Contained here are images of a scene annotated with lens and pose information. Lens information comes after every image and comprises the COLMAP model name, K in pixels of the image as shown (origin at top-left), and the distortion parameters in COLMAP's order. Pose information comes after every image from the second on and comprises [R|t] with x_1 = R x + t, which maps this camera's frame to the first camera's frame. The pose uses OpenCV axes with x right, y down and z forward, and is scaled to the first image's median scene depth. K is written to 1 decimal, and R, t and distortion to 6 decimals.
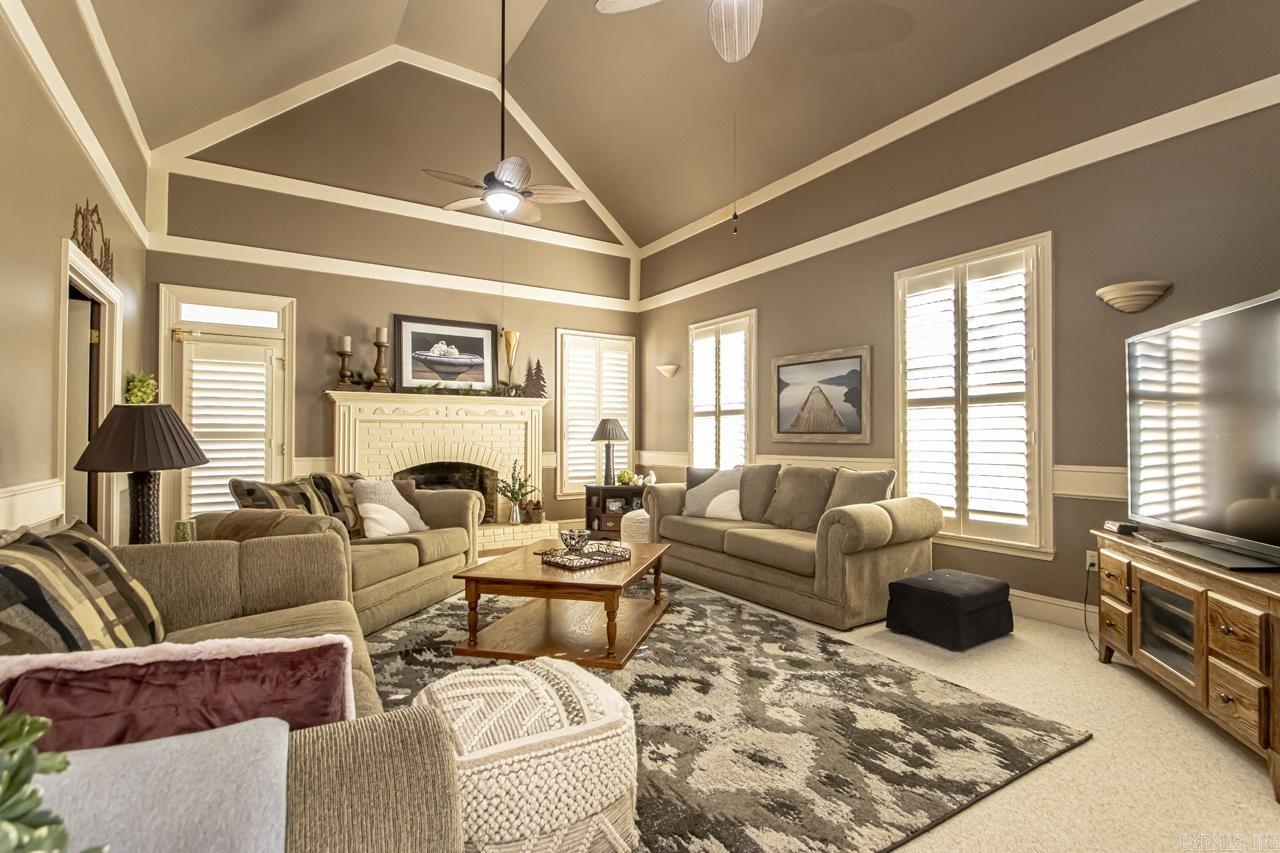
lens RADIAL K [[607.4, 0, 632.5], [0, 607.4, 427.9], [0, 0, 1]] dist [0.003204, -0.009522]
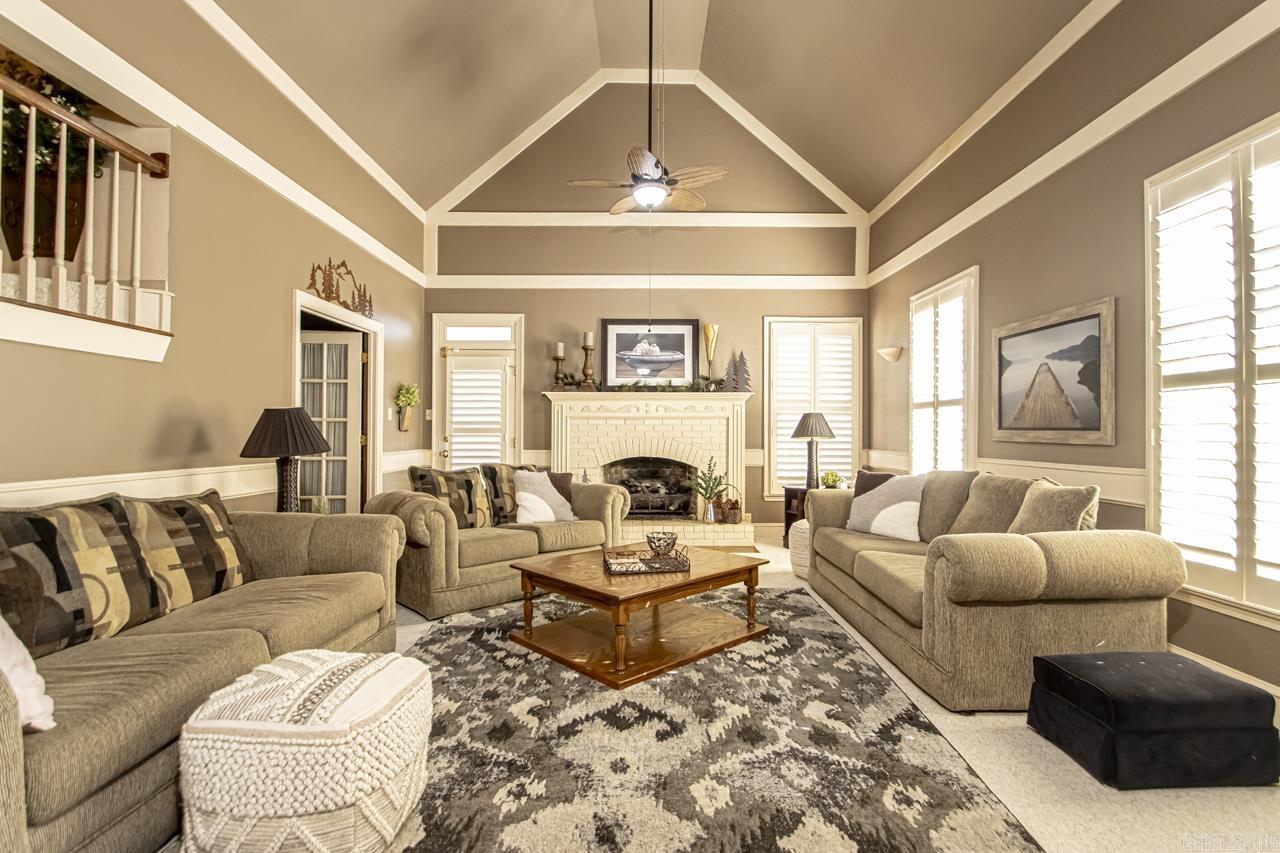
lens RADIAL K [[607.4, 0, 637.3], [0, 607.4, 426.3], [0, 0, 1]] dist [0.003204, -0.009522]
pose [[0.840130, -0.002067, -0.542381, 0.330979], [0.004763, 0.999982, 0.003567, 0.000194], [0.542364, -0.005581, 0.840125, 0.168885]]
